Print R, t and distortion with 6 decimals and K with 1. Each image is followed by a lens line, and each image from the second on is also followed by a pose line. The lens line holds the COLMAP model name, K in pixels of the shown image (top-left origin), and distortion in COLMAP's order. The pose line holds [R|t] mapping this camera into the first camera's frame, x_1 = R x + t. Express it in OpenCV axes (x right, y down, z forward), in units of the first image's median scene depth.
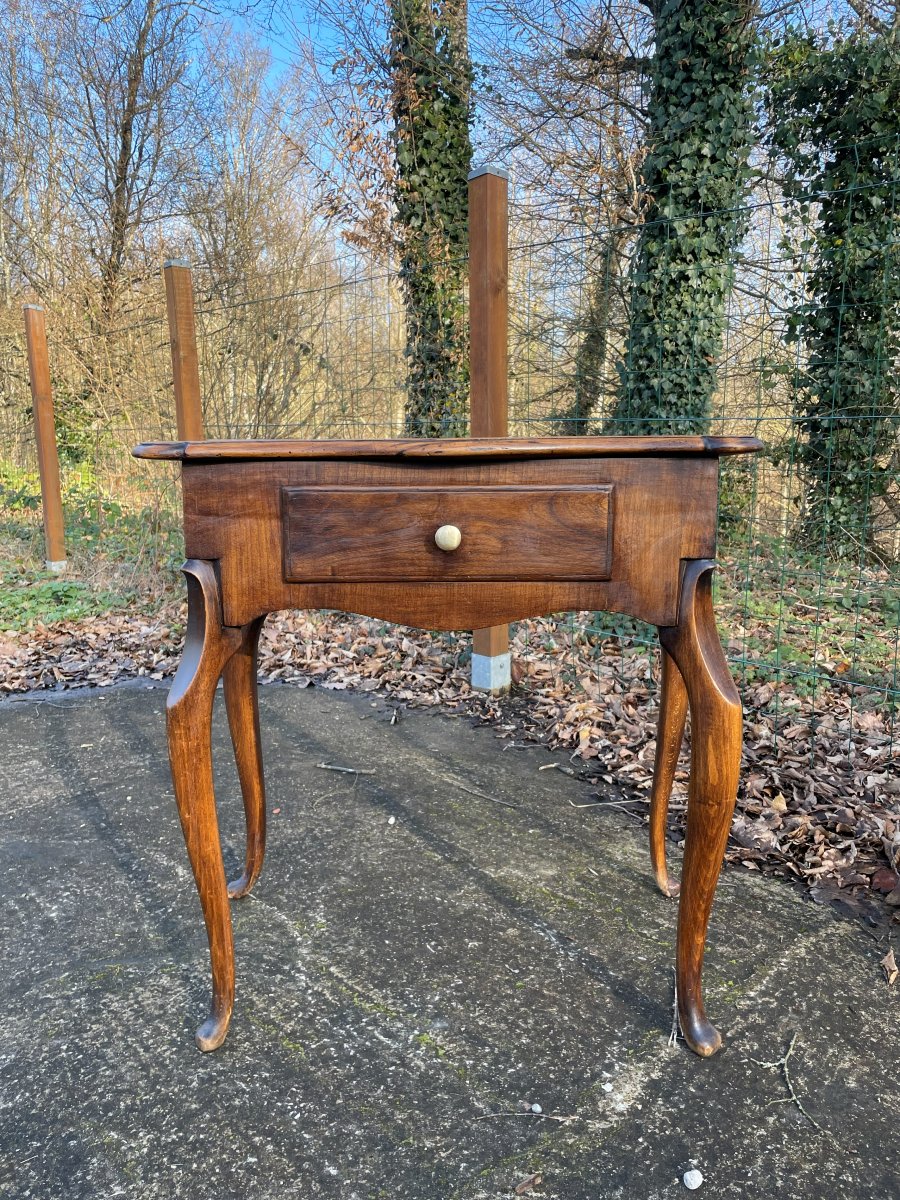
lens RADIAL K [[909.7, 0, 456.7], [0, 909.7, 589.7], [0, 0, 1]] dist [0.087962, -0.121271]
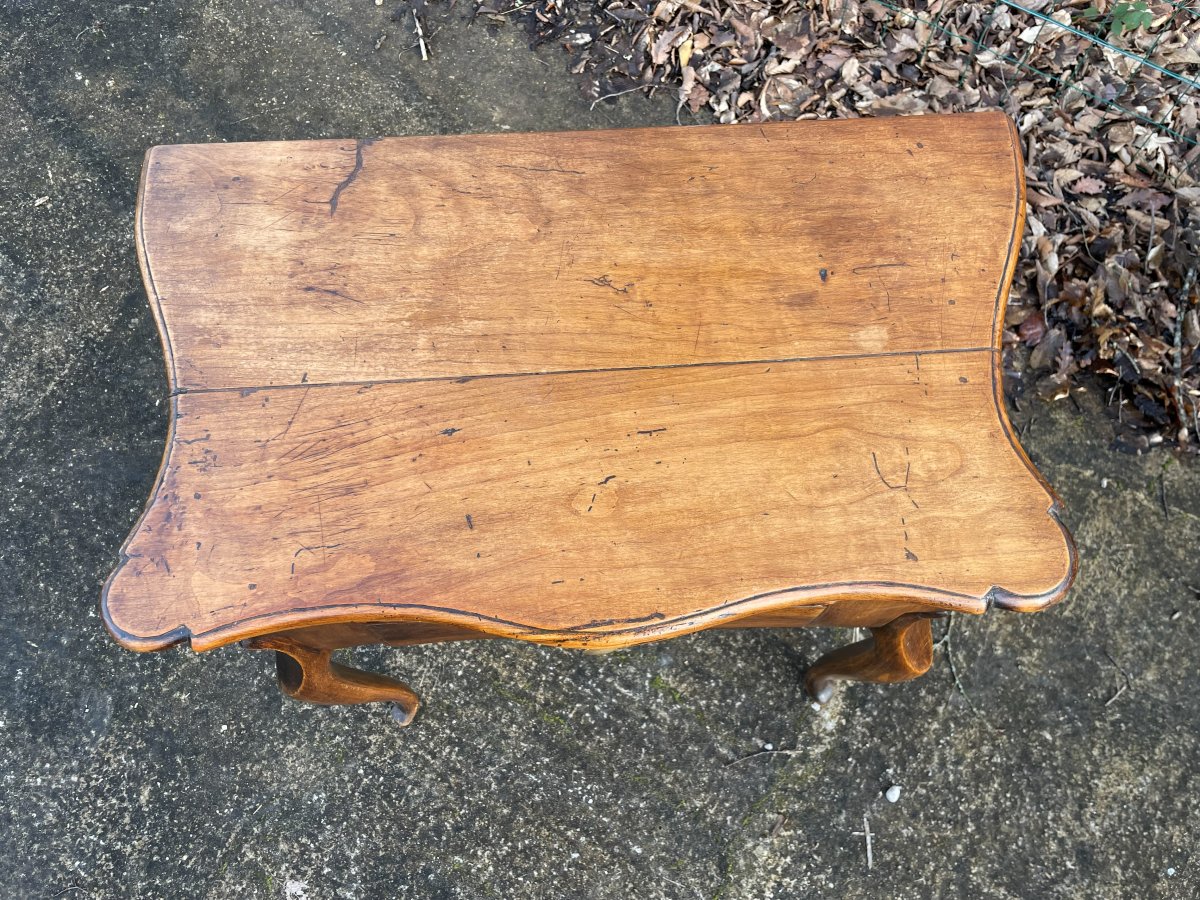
lens RADIAL K [[909.7, 0, 609.8], [0, 909.7, 432.5], [0, 0, 1]] dist [0.087962, -0.121271]
pose [[0.969128, -0.234923, 0.074845, -0.064565], [0.054633, 0.500620, 0.863941, -0.413981], [-0.240429, -0.833181, 0.498000, 0.416553]]
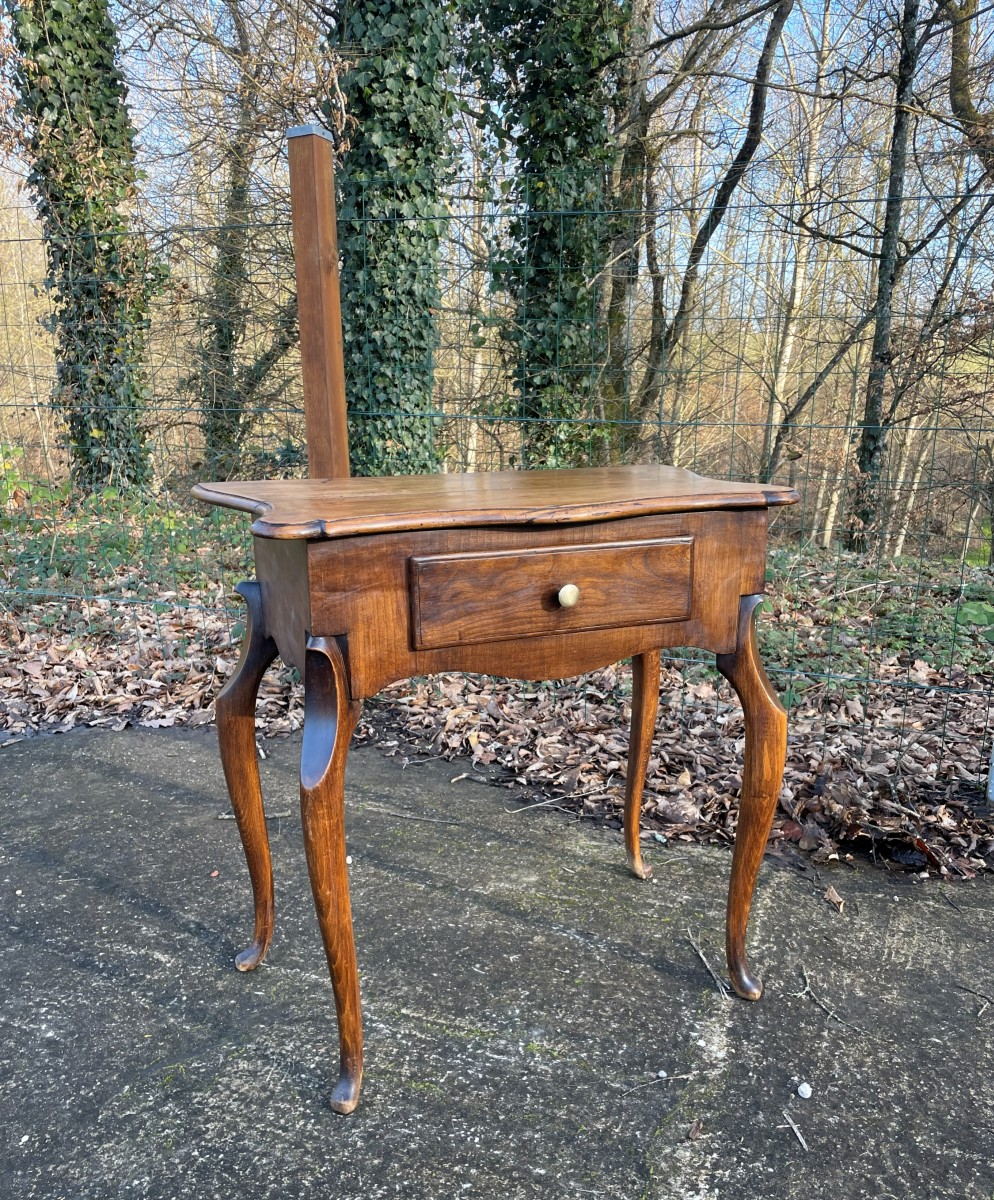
lens RADIAL K [[1033.7, 0, 520.1], [0, 1033.7, 655.0], [0, 0, 1]] dist [0.095791, -0.129401]
pose [[0.911073, -0.106478, 0.398256, -0.294529], [0.065558, 0.991196, 0.115033, -0.070271], [-0.406998, -0.078695, 0.910033, -0.050958]]
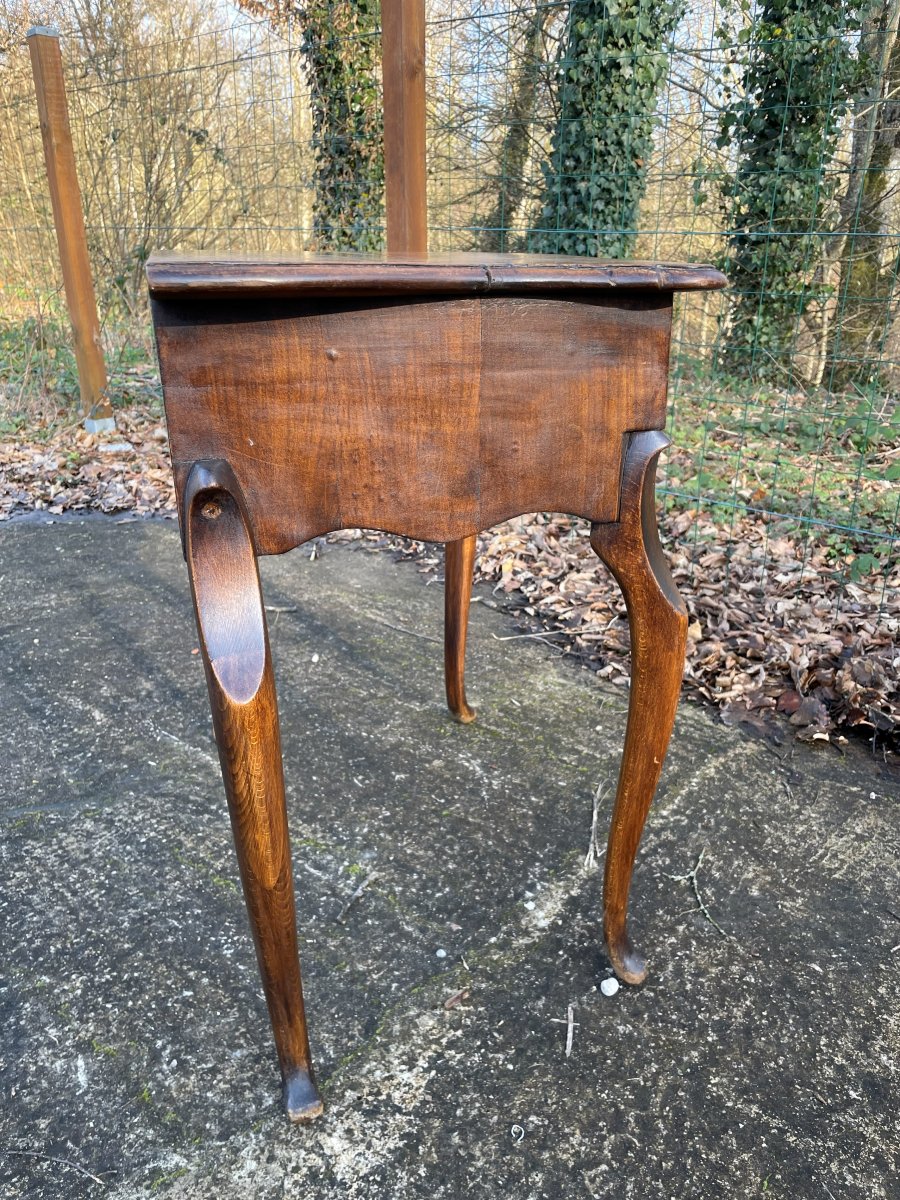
lens RADIAL K [[909.7, 0, 462.1], [0, 909.7, 598.1], [0, 0, 1]] dist [0.087962, -0.121271]
pose [[0.995521, -0.019485, 0.092512, -0.002429], [0.000571, 0.979752, 0.200214, -0.008990], [-0.094540, -0.199264, 0.975375, 0.029531]]
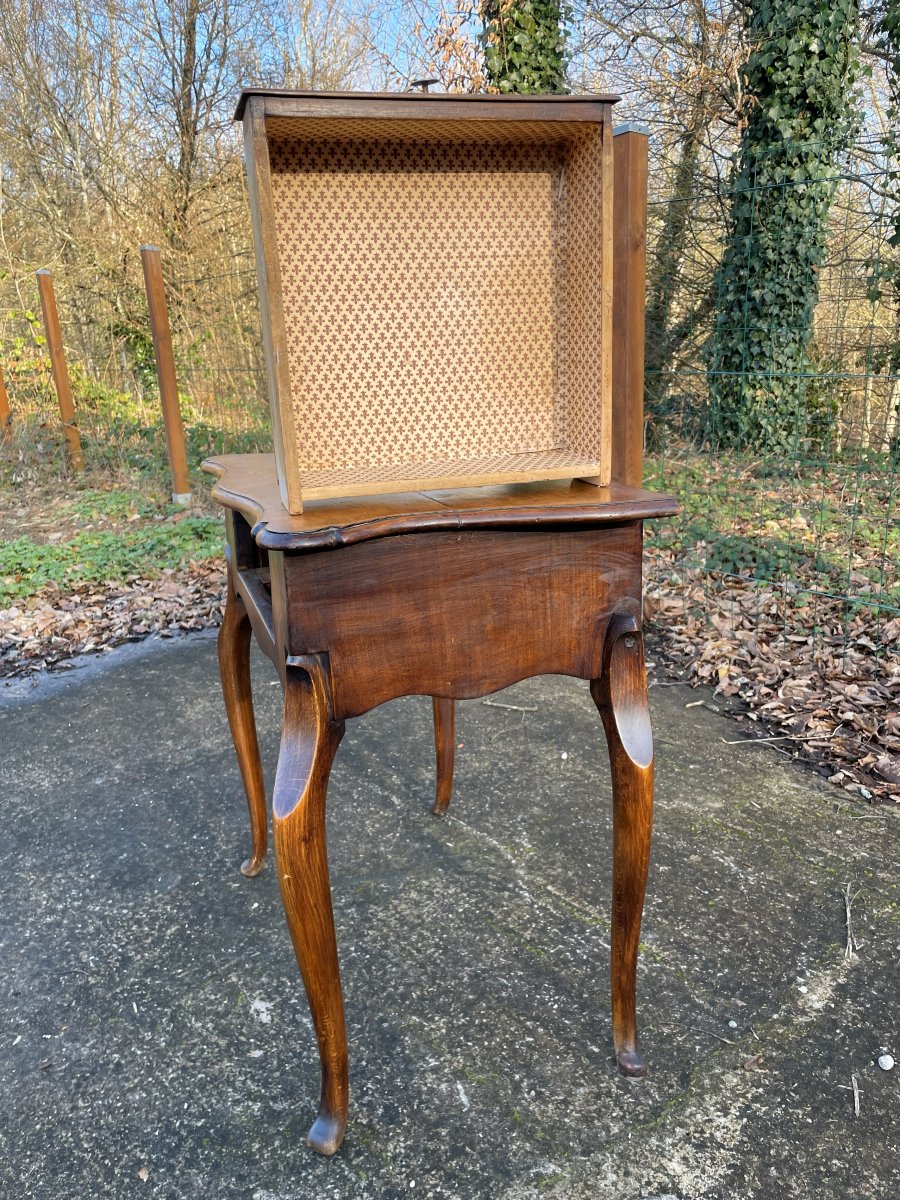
lens RADIAL K [[909.7, 0, 458.0], [0, 909.7, 589.3], [0, 0, 1]] dist [0.087962, -0.121271]
pose [[0.997400, -0.012588, -0.070962, -0.110634], [0.020154, 0.994061, 0.106937, -0.072023], [0.069194, -0.108089, 0.991730, -0.105692]]
